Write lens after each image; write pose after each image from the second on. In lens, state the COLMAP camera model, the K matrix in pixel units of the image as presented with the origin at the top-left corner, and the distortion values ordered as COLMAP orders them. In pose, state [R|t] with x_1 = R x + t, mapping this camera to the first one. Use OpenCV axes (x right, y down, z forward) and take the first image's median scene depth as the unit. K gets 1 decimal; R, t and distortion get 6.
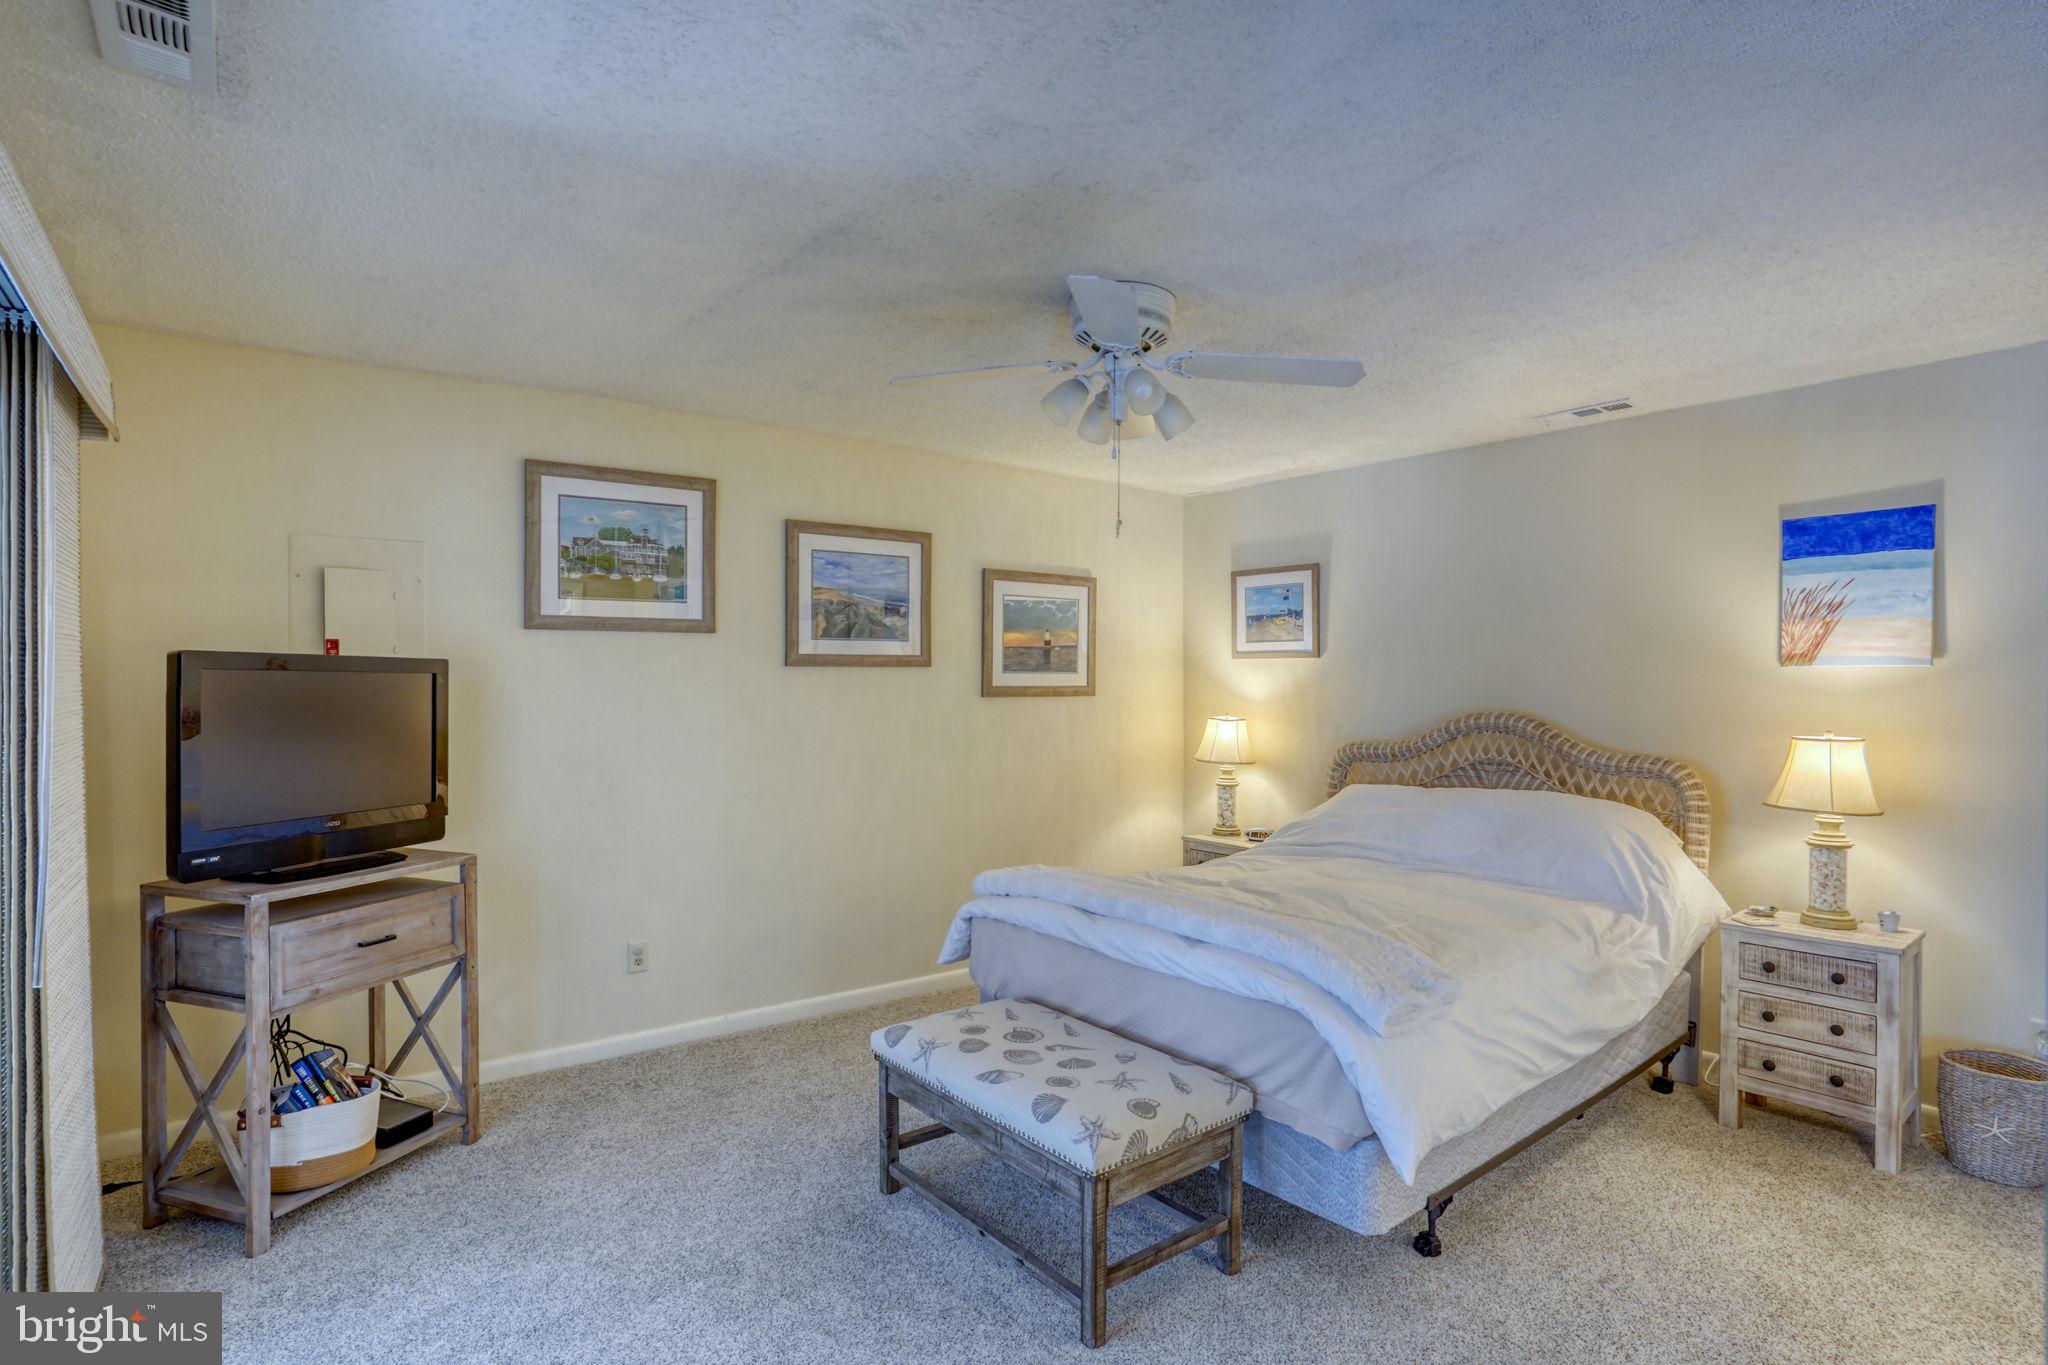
lens RADIAL K [[1018.8, 0, 1018.2], [0, 1018.8, 672.6], [0, 0, 1]] dist [-0.063609, 0.026191]
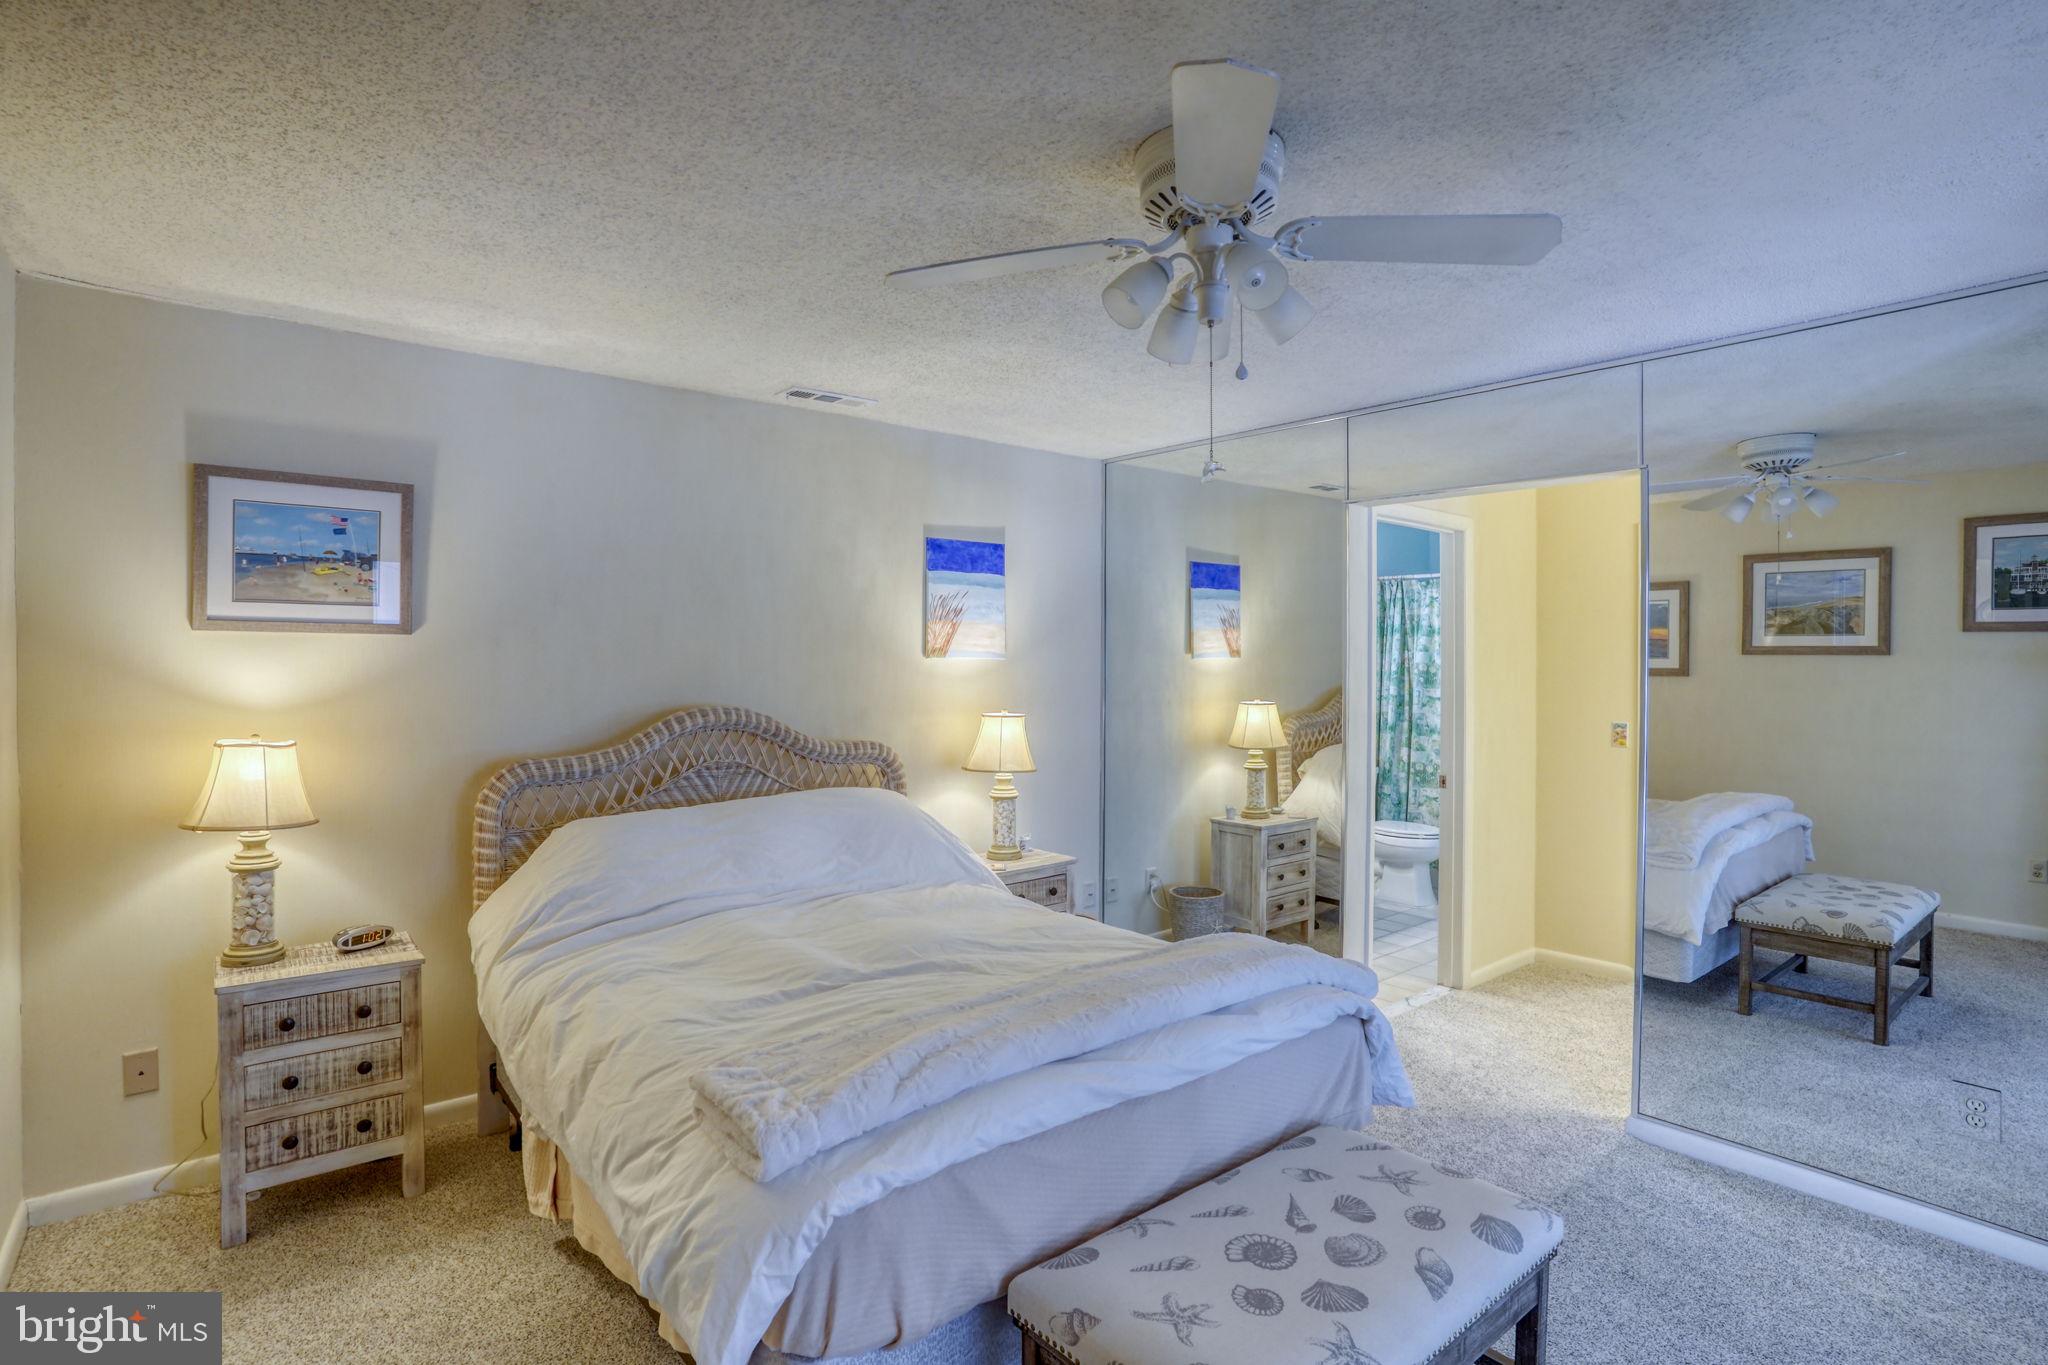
lens RADIAL K [[1018.8, 0, 1018.2], [0, 1018.8, 672.6], [0, 0, 1]] dist [-0.063609, 0.026191]
pose [[-0.025131, -0.019466, 0.999495, -0.488181], [-0.016852, 0.999677, 0.019046, -0.014033], [-0.999542, -0.016365, -0.025451, 0.933399]]
